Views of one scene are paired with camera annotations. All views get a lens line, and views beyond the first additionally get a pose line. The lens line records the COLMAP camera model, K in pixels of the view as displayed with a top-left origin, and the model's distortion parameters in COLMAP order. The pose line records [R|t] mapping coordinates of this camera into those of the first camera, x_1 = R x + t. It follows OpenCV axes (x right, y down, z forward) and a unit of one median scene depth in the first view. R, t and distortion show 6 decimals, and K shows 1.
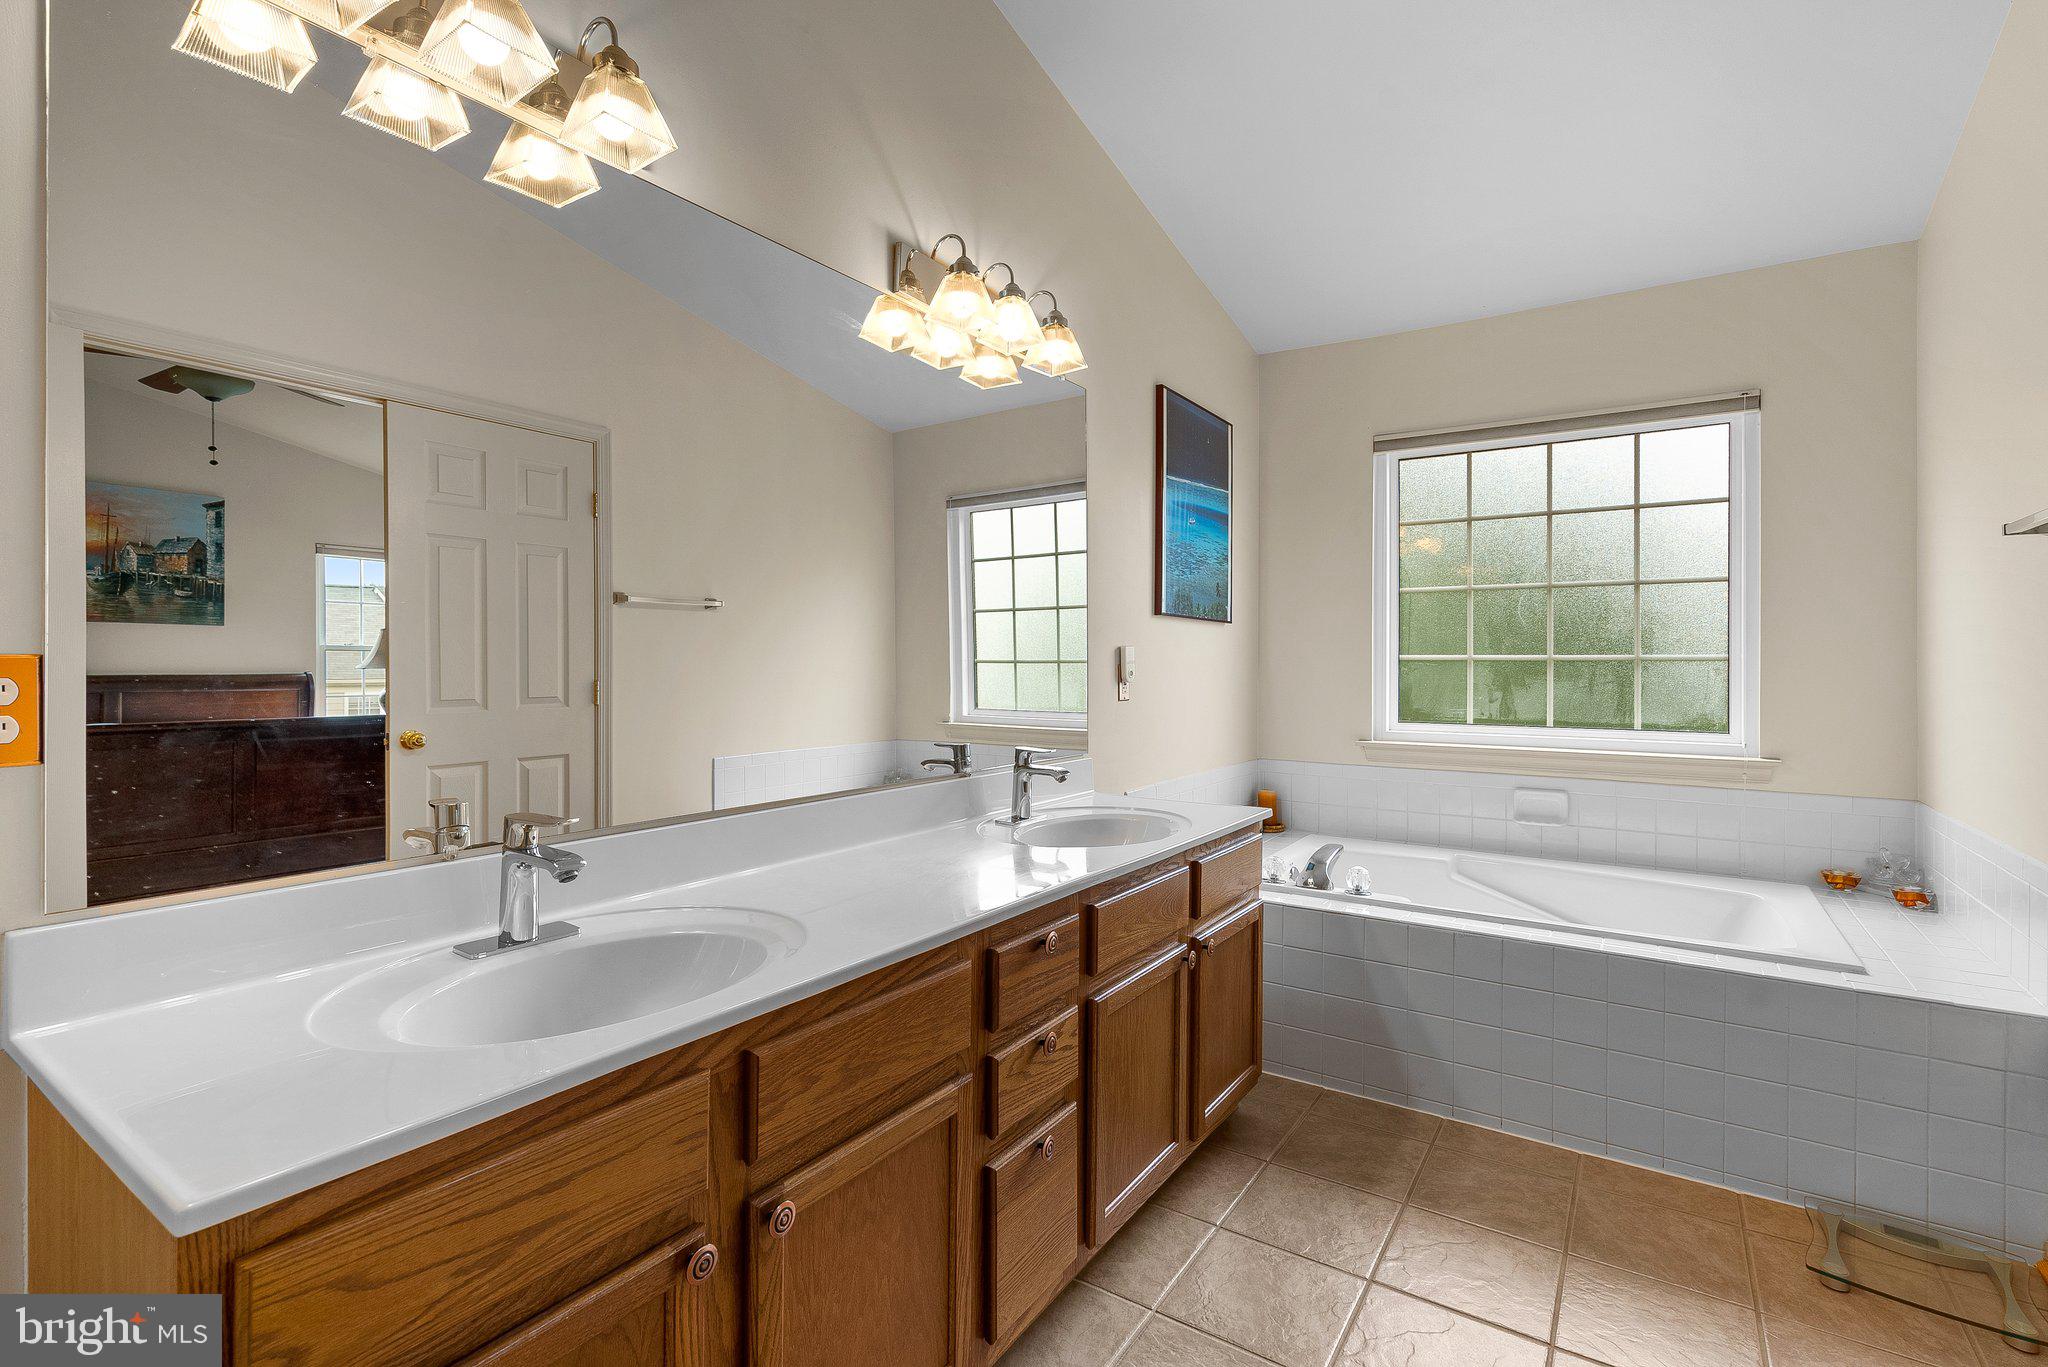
lens RADIAL K [[974.6, 0, 1030.6], [0, 974.6, 658.8], [0, 0, 1]] dist [-0.001306, 0.000137]
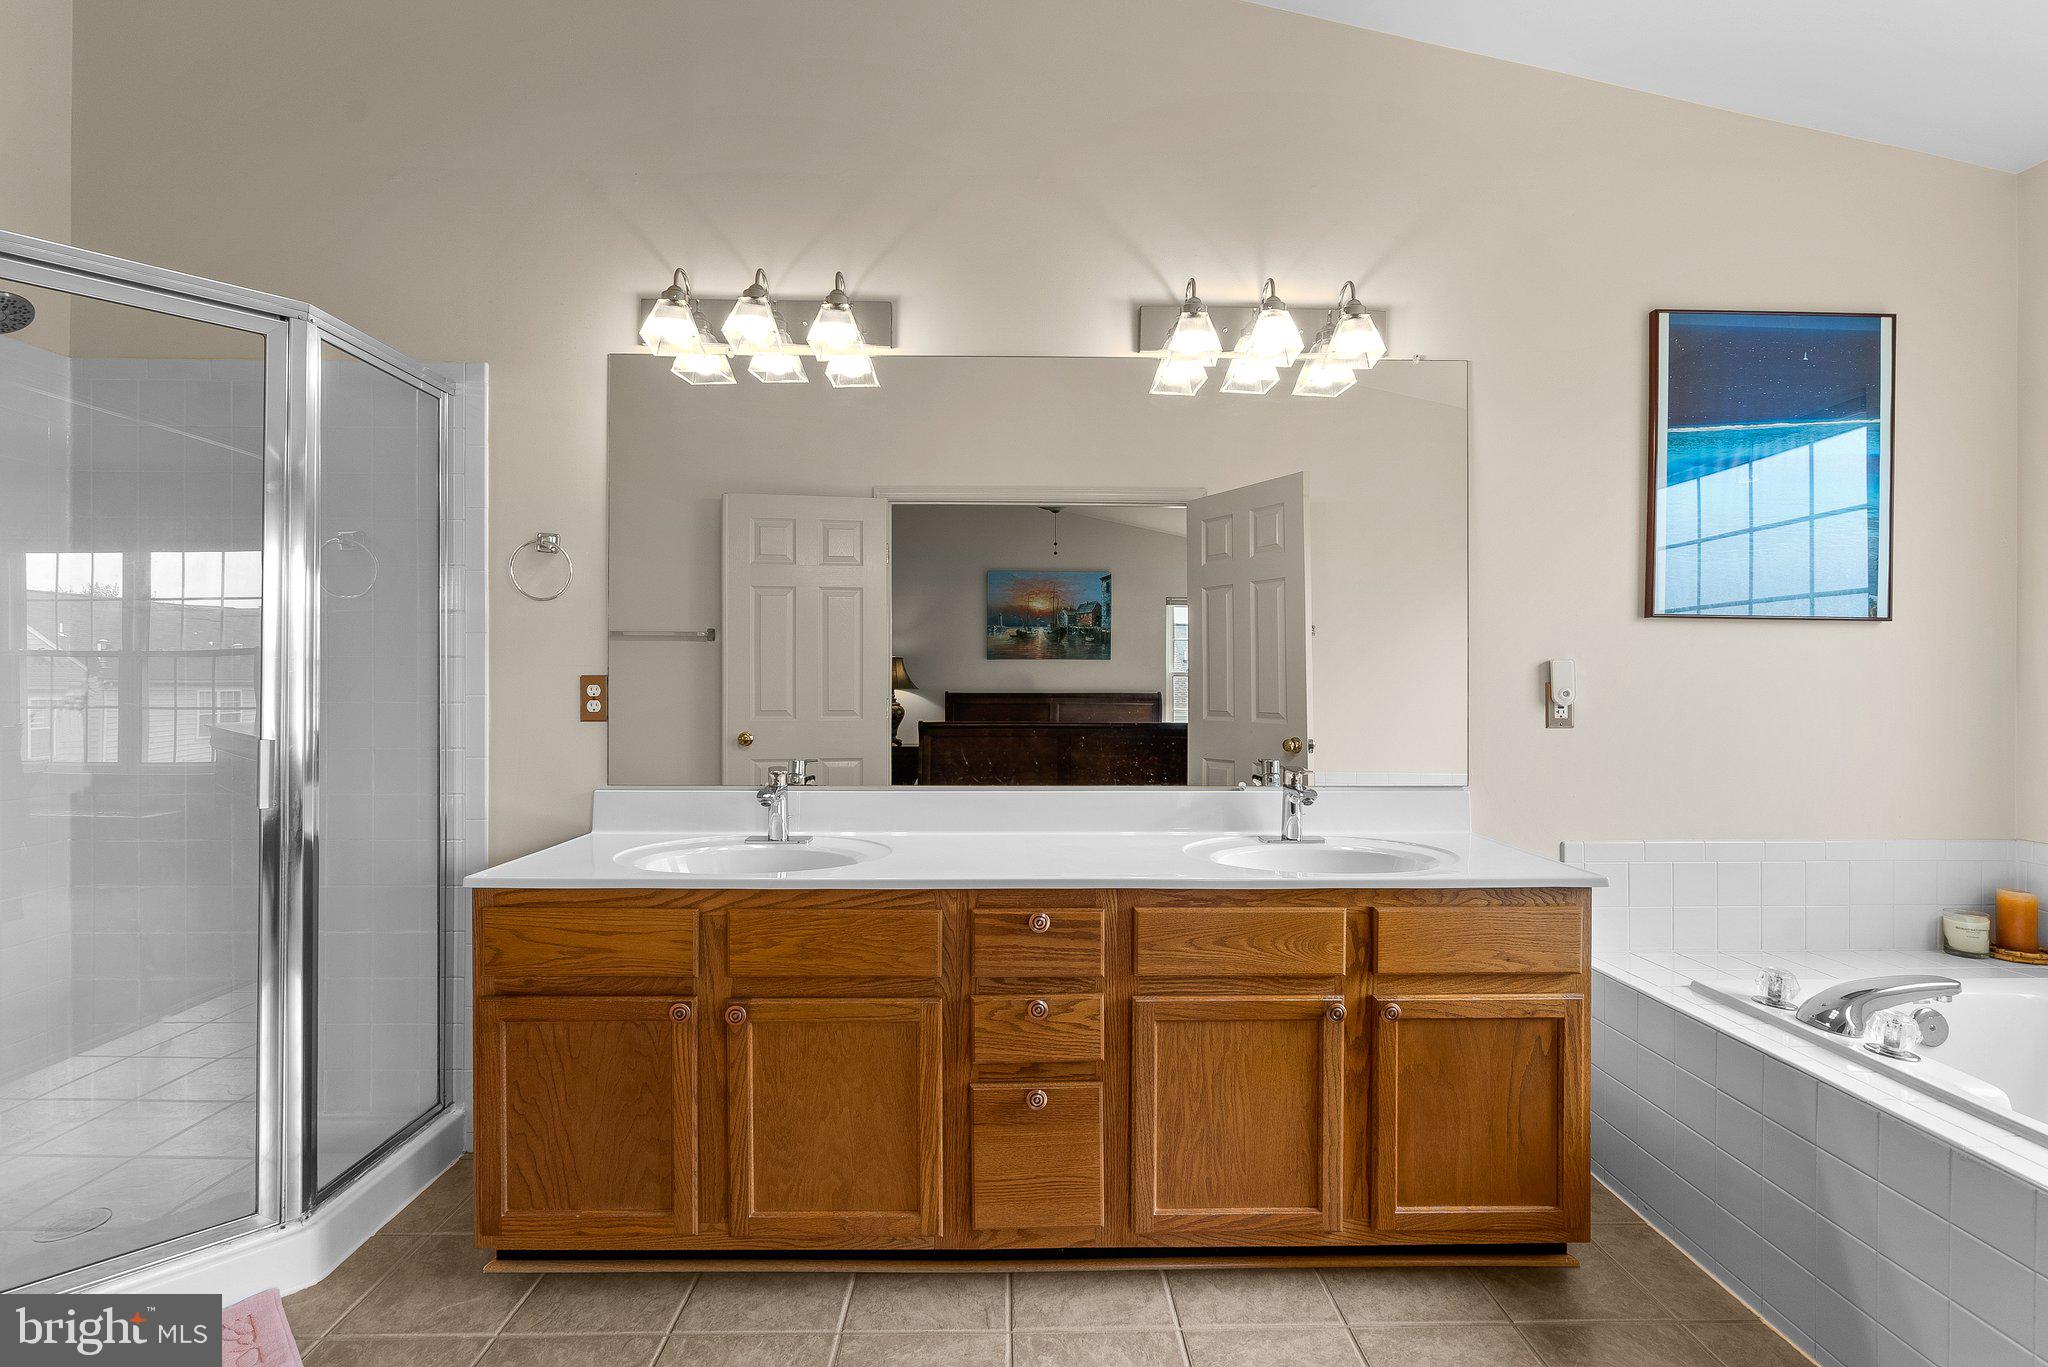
lens RADIAL K [[954.6, 0, 1022.8], [0, 954.6, 689.6], [0, 0, 1]] dist [-0.003011, 0.000251]
pose [[0.538782, 0.002519, -0.842441, 0.431481], [0.001112, 0.999993, 0.003702, 0.006476], [0.842444, -0.002931, 0.538776, 0.172289]]
